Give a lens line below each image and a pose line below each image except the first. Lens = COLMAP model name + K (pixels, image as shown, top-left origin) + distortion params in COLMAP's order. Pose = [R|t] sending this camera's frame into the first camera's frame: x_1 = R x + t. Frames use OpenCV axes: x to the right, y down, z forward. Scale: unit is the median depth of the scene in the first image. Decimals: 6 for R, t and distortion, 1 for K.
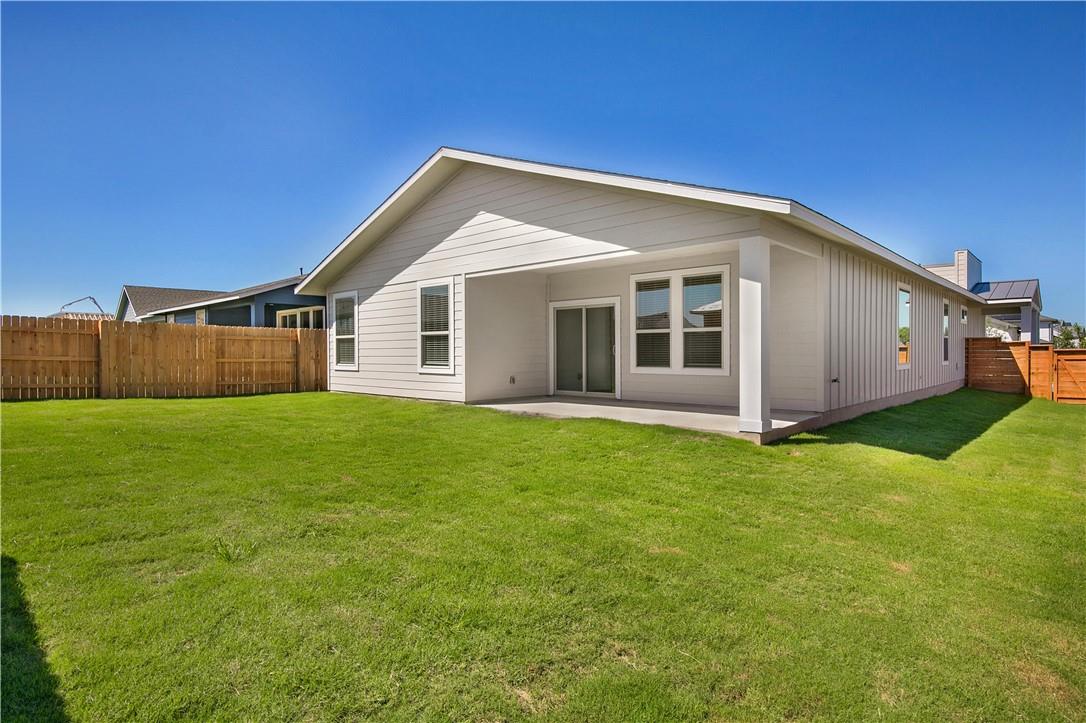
lens RADIAL K [[578.6, 0, 544.0], [0, 578.6, 379.1], [0, 0, 1]] dist [-0.002394, -0.000068]
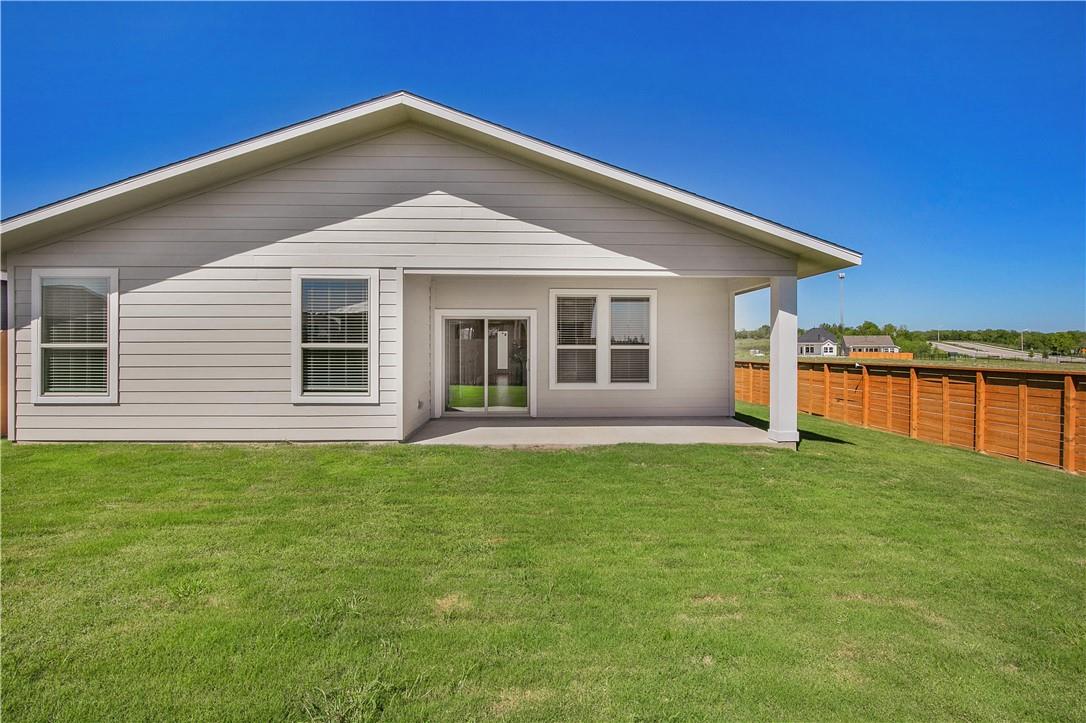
lens RADIAL K [[512.1, 0, 544.3], [0, 512.1, 362.2], [0, 0, 1]] dist [-0.024990, 0.001035]
pose [[0.699202, -0.012255, 0.714819, -0.466439], [0.029967, 0.999477, -0.012176, -0.045977], [-0.714296, 0.029935, 0.699204, 0.402402]]
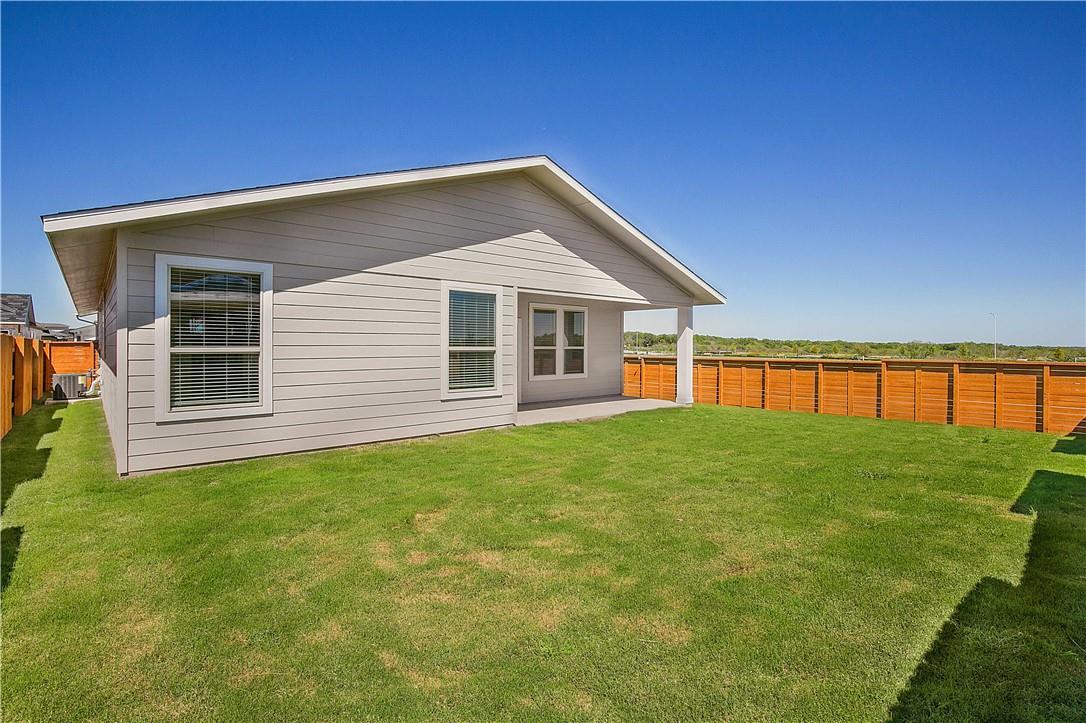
lens RADIAL K [[512.1, 0, 544.3], [0, 512.1, 362.2], [0, 0, 1]] dist [-0.024990, 0.001035]
pose [[0.083744, -0.029026, 0.996064, -0.936478], [0.044444, 0.998690, 0.025366, -0.076719], [-0.995496, 0.042145, 0.084924, 0.864964]]
